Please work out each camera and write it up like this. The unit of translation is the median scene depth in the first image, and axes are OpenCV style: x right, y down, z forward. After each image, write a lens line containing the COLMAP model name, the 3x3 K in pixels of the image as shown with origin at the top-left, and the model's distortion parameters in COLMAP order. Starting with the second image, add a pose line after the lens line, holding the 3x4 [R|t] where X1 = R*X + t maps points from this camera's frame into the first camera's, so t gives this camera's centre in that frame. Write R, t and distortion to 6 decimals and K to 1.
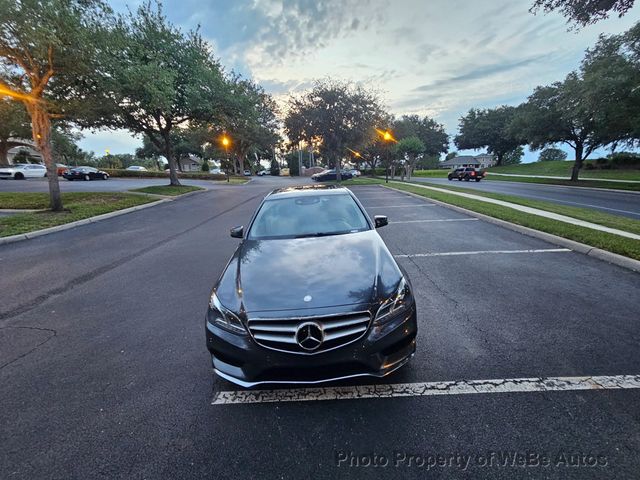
lens RADIAL K [[263.3, 0, 320.0], [0, 263.3, 240.0], [0, 0, 1]] dist [-0.000705, -0.000216]
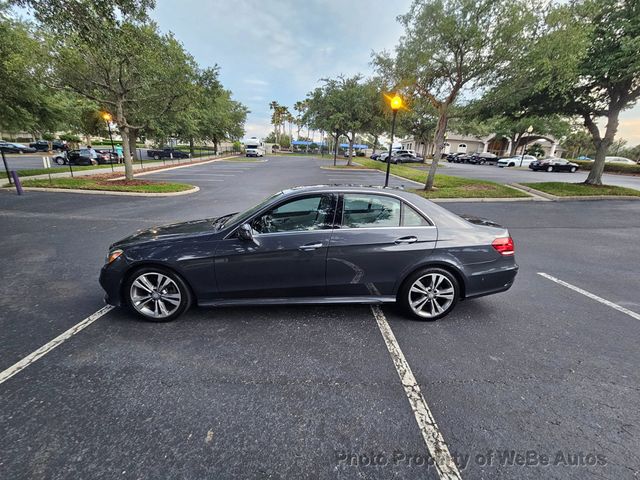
lens RADIAL K [[264.5, 0, 322.2], [0, 264.5, 238.1], [0, 0, 1]] dist [-0.000665, -0.000307]
pose [[0.017788, 0.302171, -0.953088, 1.596710], [-0.279121, 0.916842, 0.285470, -0.563799], [0.960091, 0.260948, 0.100651, 1.893032]]
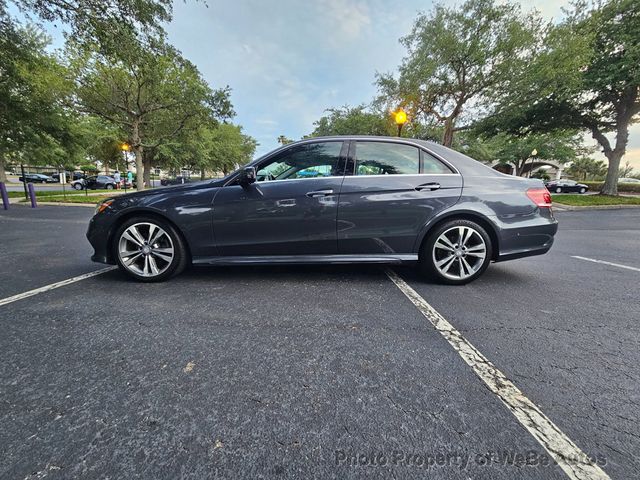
lens RADIAL K [[263.3, 0, 320.0], [0, 263.3, 240.0], [0, 0, 1]] dist [-0.000705, -0.000216]
pose [[-0.011045, 0.197357, -0.980269, 1.541052], [-0.269123, 0.943570, 0.193000, -0.165421], [0.963043, 0.265944, 0.042692, 1.986916]]
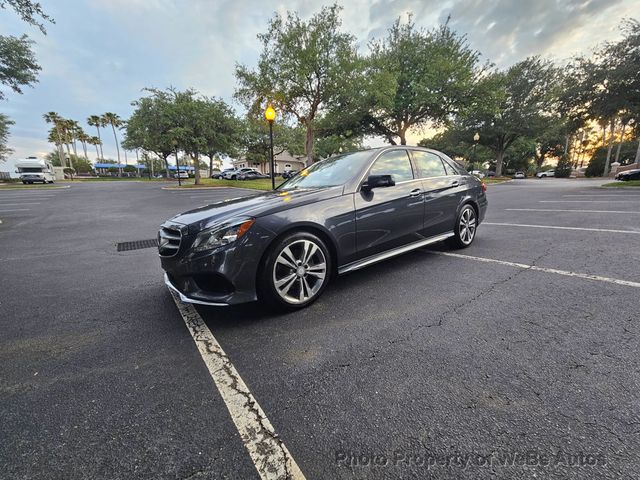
lens RADIAL K [[263.3, 0, 320.0], [0, 263.3, 240.0], [0, 0, 1]] dist [-0.000705, -0.000216]
pose [[0.595764, 0.172176, -0.784487, 1.223668], [-0.186157, 0.979755, 0.073659, 0.106494], [0.781288, 0.102155, 0.615755, 0.717003]]
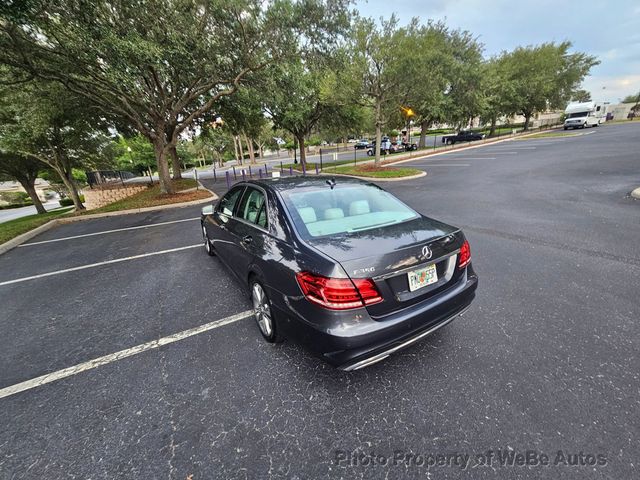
lens RADIAL K [[264.5, 0, 322.2], [0, 264.5, 238.1], [0, 0, 1]] dist [-0.000665, -0.000307]
pose [[-0.858200, 0.237702, -0.454961, 0.604288], [-0.042288, 0.850567, 0.524163, -0.972555], [0.511570, 0.469076, -0.719905, 3.525992]]
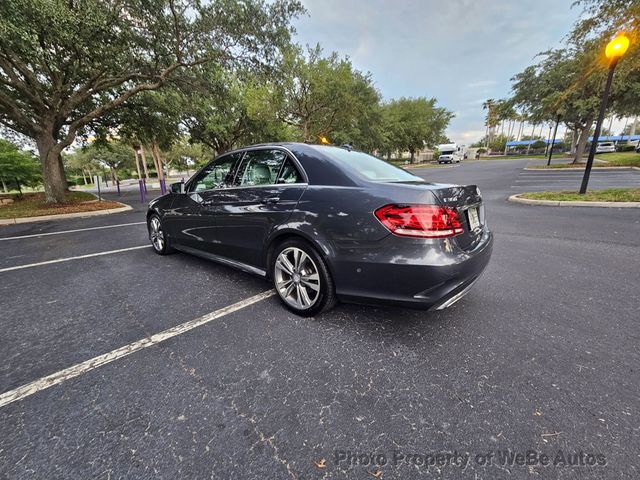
lens RADIAL K [[262.2, 0, 321.2], [0, 262.2, 241.0], [0, 0, 1]] dist [-0.001179, 0.000086]
pose [[-0.659432, 0.228040, -0.716343, 0.998584], [-0.149099, 0.894281, 0.421938, -0.620868], [0.736831, 0.385045, -0.555716, 3.245240]]
